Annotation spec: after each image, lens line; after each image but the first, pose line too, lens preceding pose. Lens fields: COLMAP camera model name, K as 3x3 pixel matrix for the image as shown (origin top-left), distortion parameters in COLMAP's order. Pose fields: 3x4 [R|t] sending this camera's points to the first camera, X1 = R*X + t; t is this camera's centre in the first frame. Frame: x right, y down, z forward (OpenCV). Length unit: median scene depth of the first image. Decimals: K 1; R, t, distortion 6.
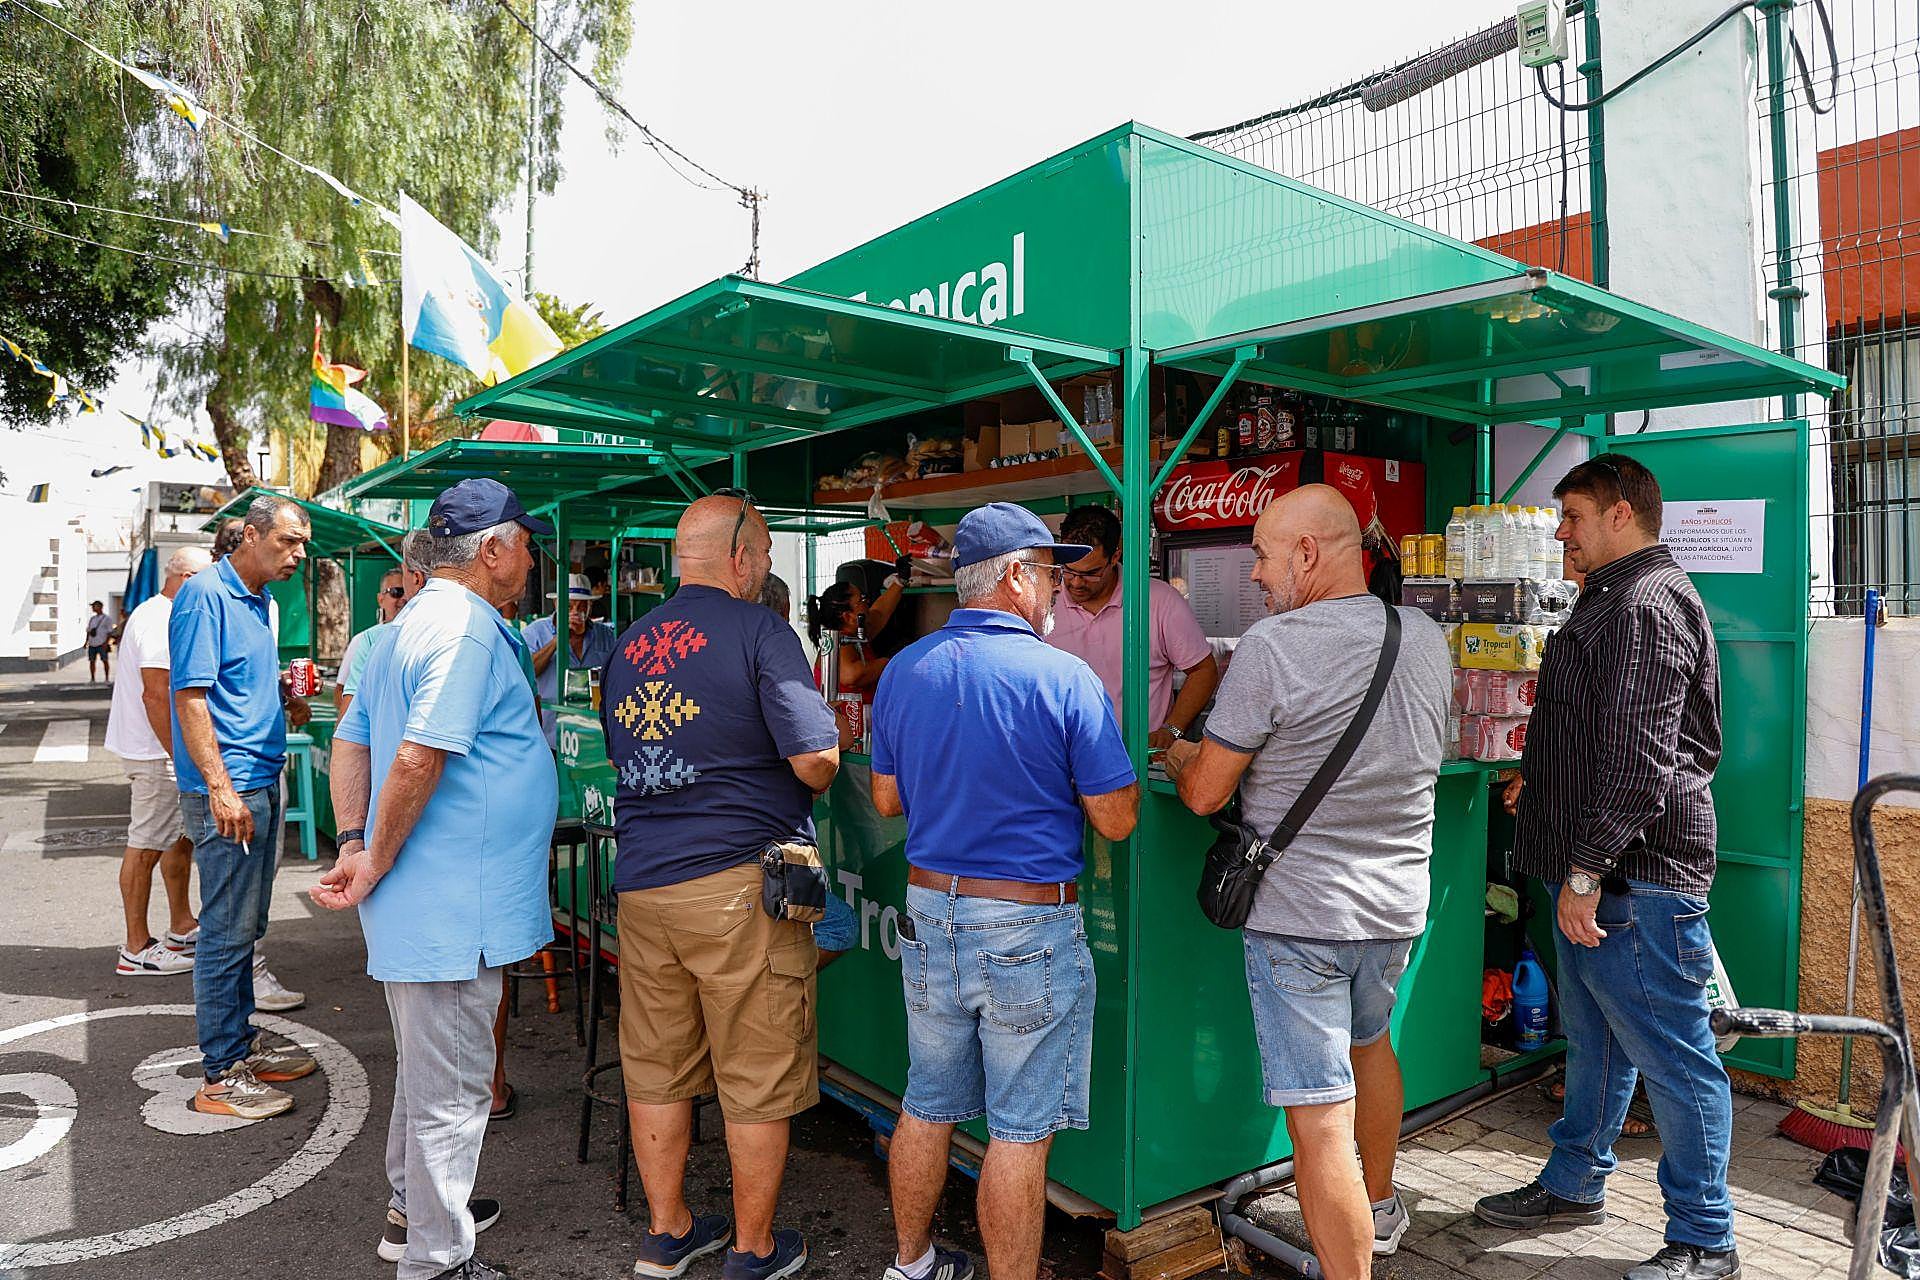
lens RADIAL K [[1223.3, 0, 964.7], [0, 1223.3, 637.6], [0, 0, 1]] dist [-0.082593, 0.029402]
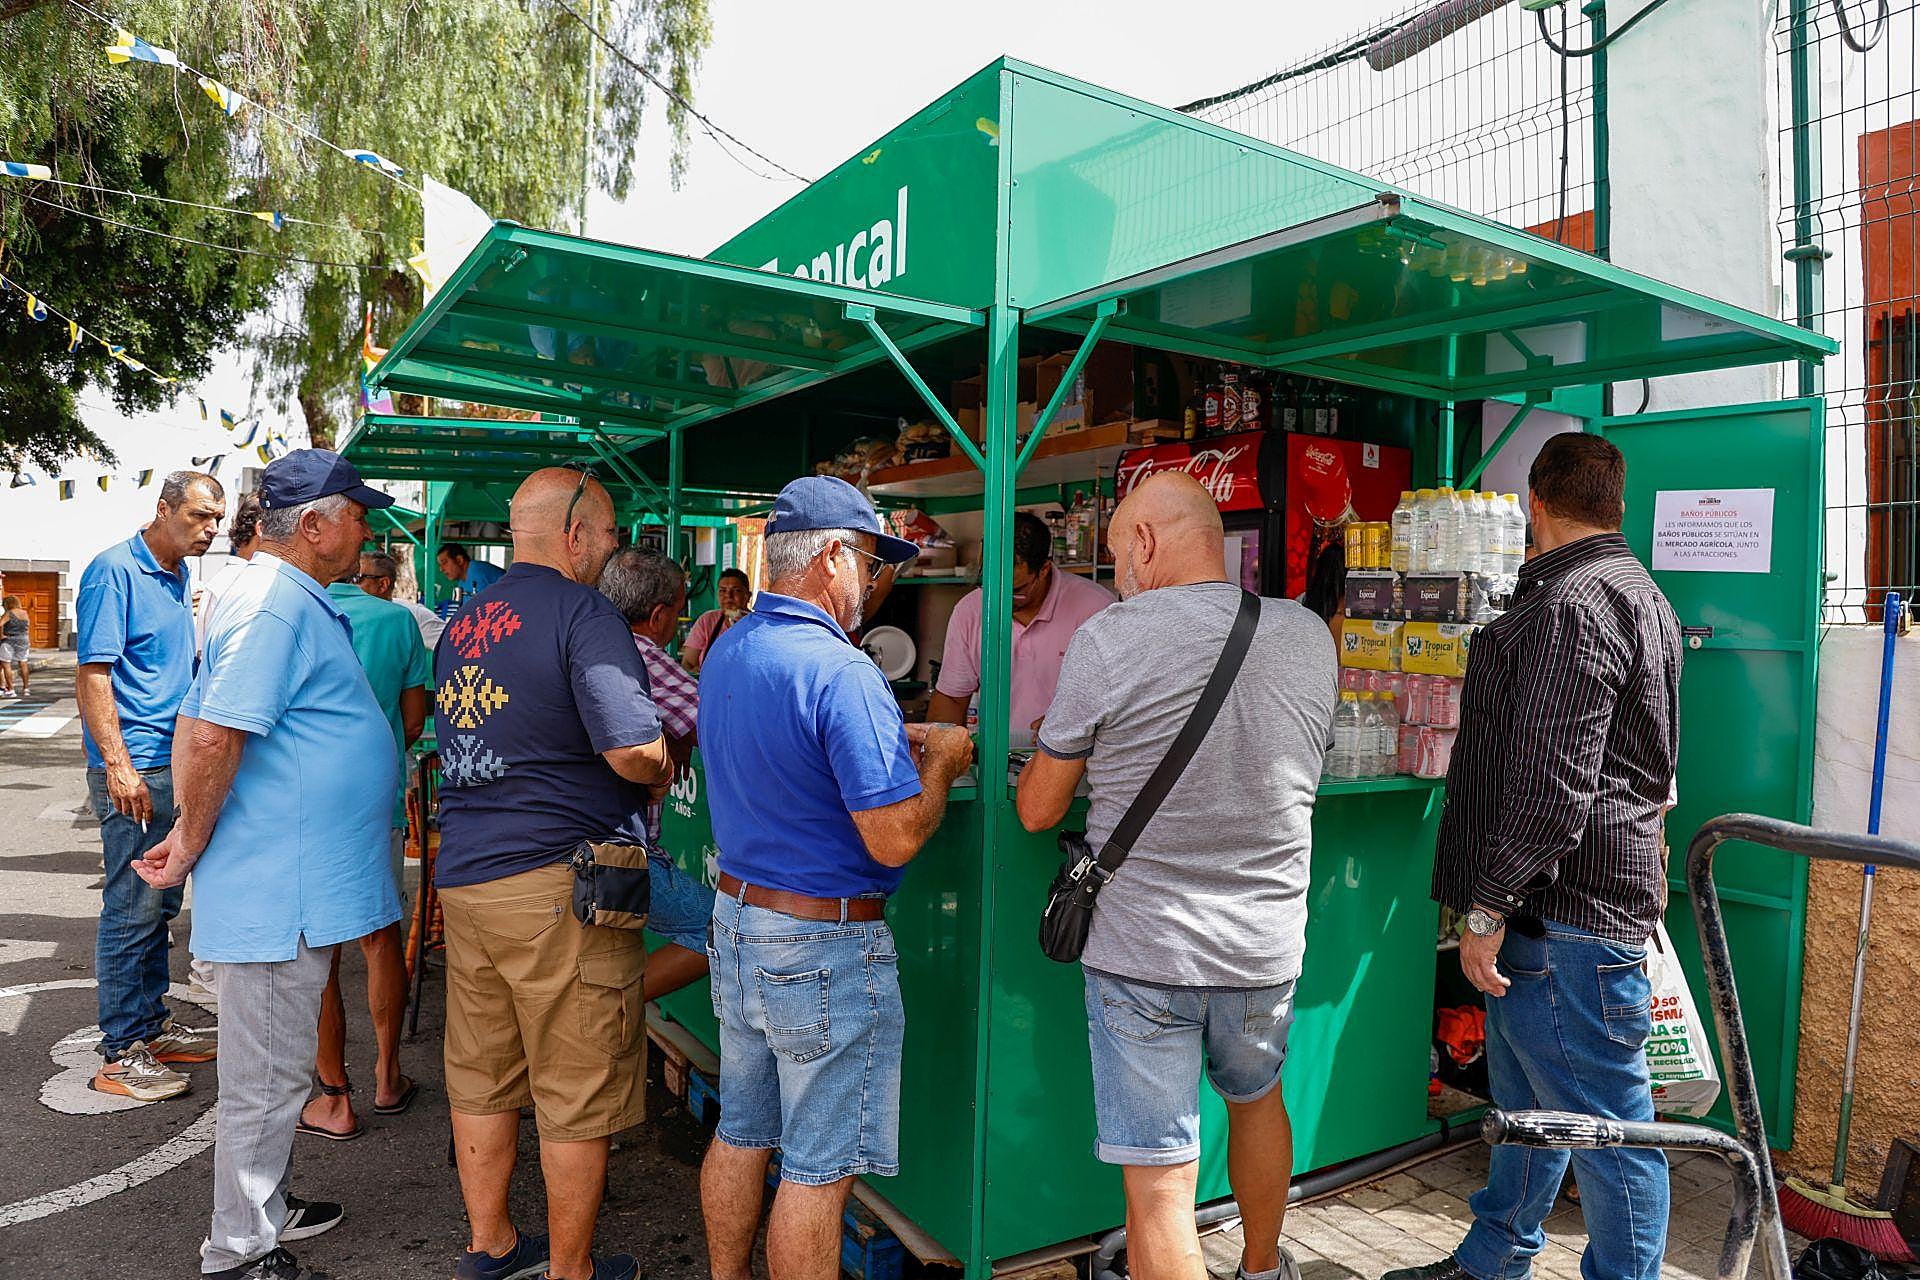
lens RADIAL K [[1223.3, 0, 951.7], [0, 1223.3, 637.1], [0, 0, 1]] dist [-0.082593, 0.029402]
pose [[0.996496, 0.020750, -0.081024, 0.155204], [-0.020525, 0.999783, 0.003612, 0.002986], [0.081081, -0.001936, 0.996706, 0.084977]]
